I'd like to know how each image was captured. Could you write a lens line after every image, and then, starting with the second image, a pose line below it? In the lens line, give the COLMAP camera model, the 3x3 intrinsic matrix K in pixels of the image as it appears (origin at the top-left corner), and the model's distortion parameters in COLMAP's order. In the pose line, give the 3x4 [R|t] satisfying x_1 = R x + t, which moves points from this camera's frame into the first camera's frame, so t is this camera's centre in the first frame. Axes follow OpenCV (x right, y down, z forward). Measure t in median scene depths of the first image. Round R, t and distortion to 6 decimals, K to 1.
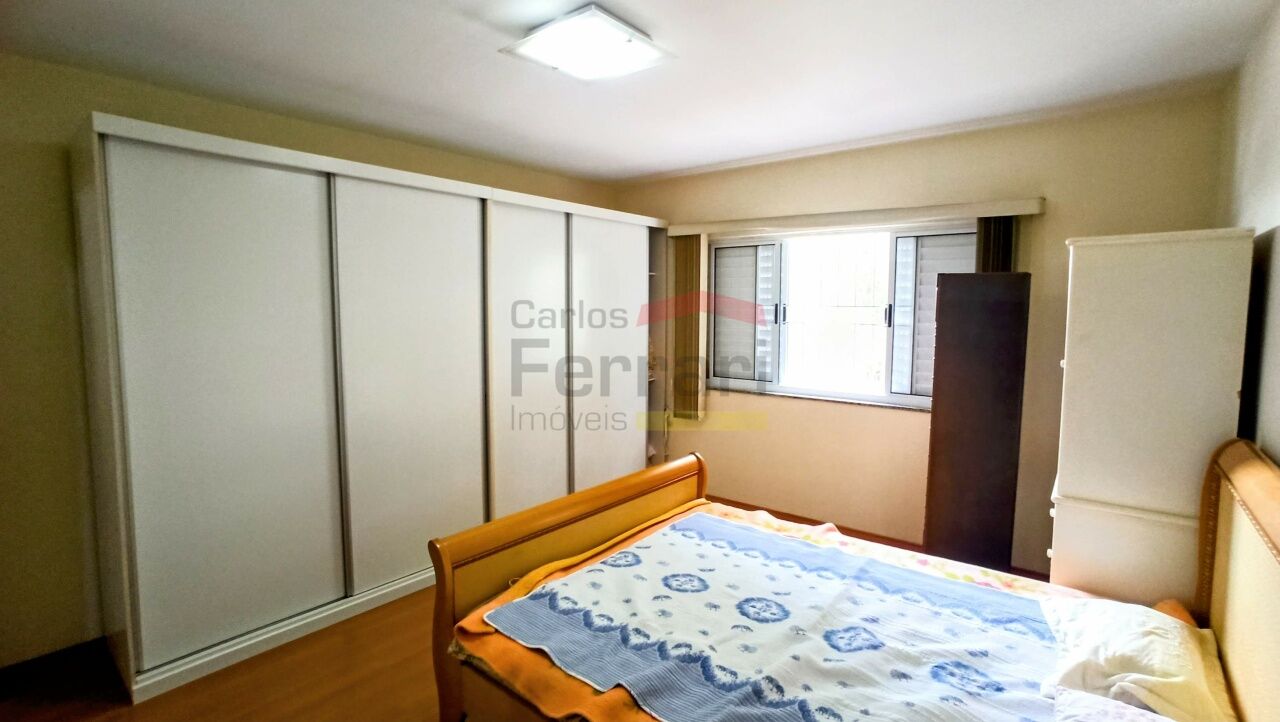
lens RADIAL K [[600.3, 0, 638.1], [0, 600.3, 355.5], [0, 0, 1]] dist [-0.006436, 0.000054]
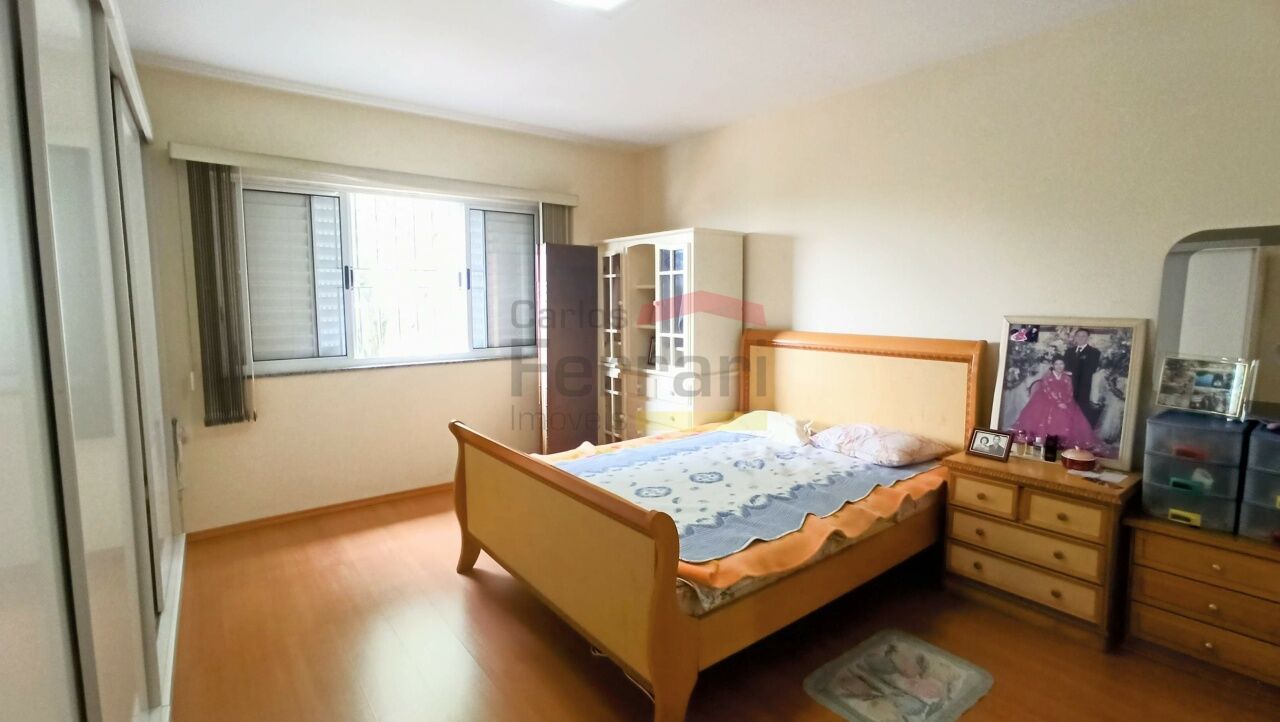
lens RADIAL K [[600.3, 0, 650.5], [0, 600.3, 369.2], [0, 0, 1]] dist [-0.006436, 0.000054]
pose [[0.214110, -0.127708, 0.968425, -0.848721], [0.086482, 0.990002, 0.111433, 0.005587], [-0.972974, 0.059893, 0.223014, 0.595341]]
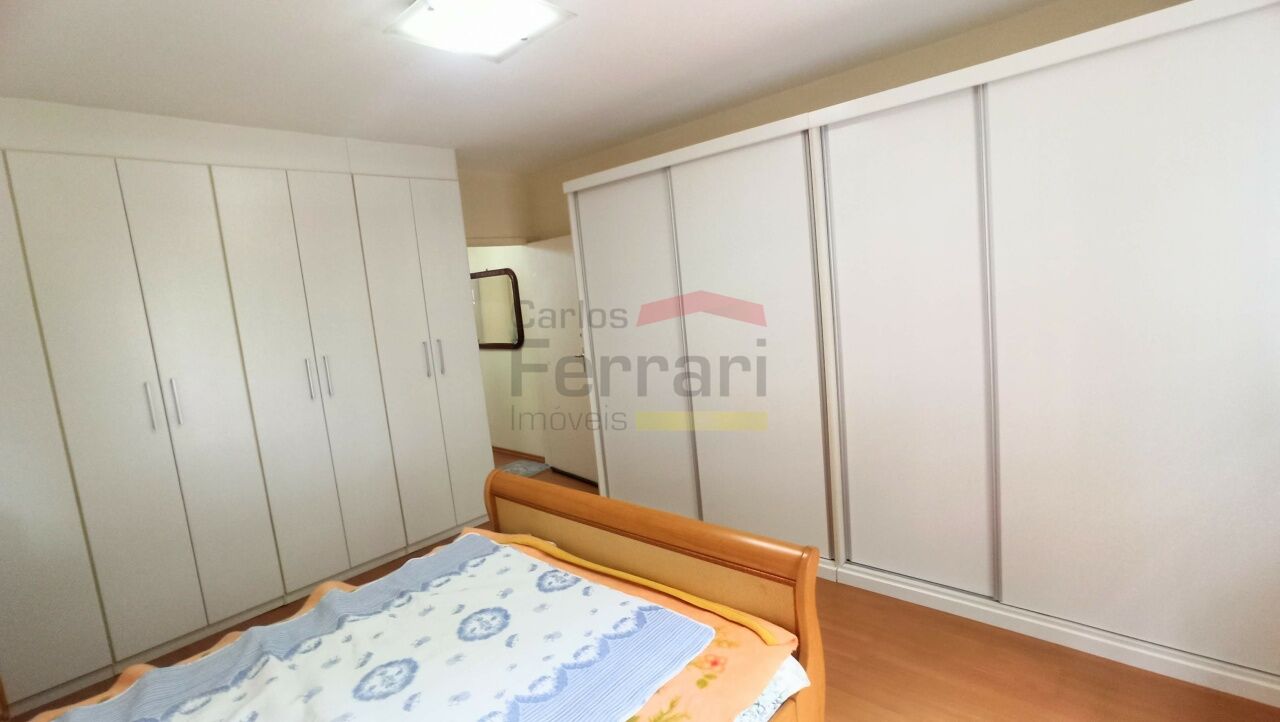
lens RADIAL K [[600.3, 0, 639.8], [0, 600.3, 341.4], [0, 0, 1]] dist [-0.006436, 0.000054]
pose [[-0.071699, 0.113683, -0.990927, 0.718040], [0.022345, 0.993417, 0.112352, -0.098804], [0.997176, -0.014087, -0.073767, 1.059686]]
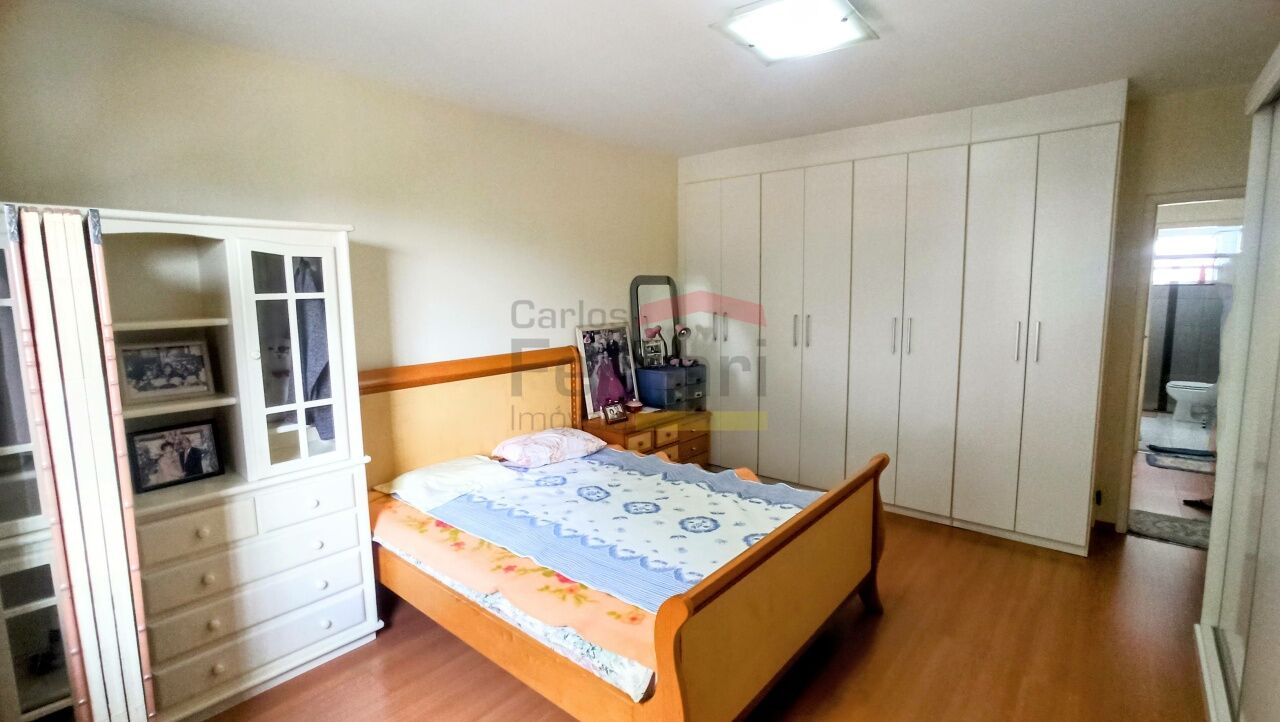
lens RADIAL K [[600.3, 0, 649.1], [0, 600.3, 352.6], [0, 0, 1]] dist [-0.006436, 0.000054]
pose [[-0.999921, 0.005519, 0.011311, 0.131306], [0.007645, 0.980266, 0.197534, -0.146798], [-0.009998, 0.197605, -0.980231, 1.699657]]
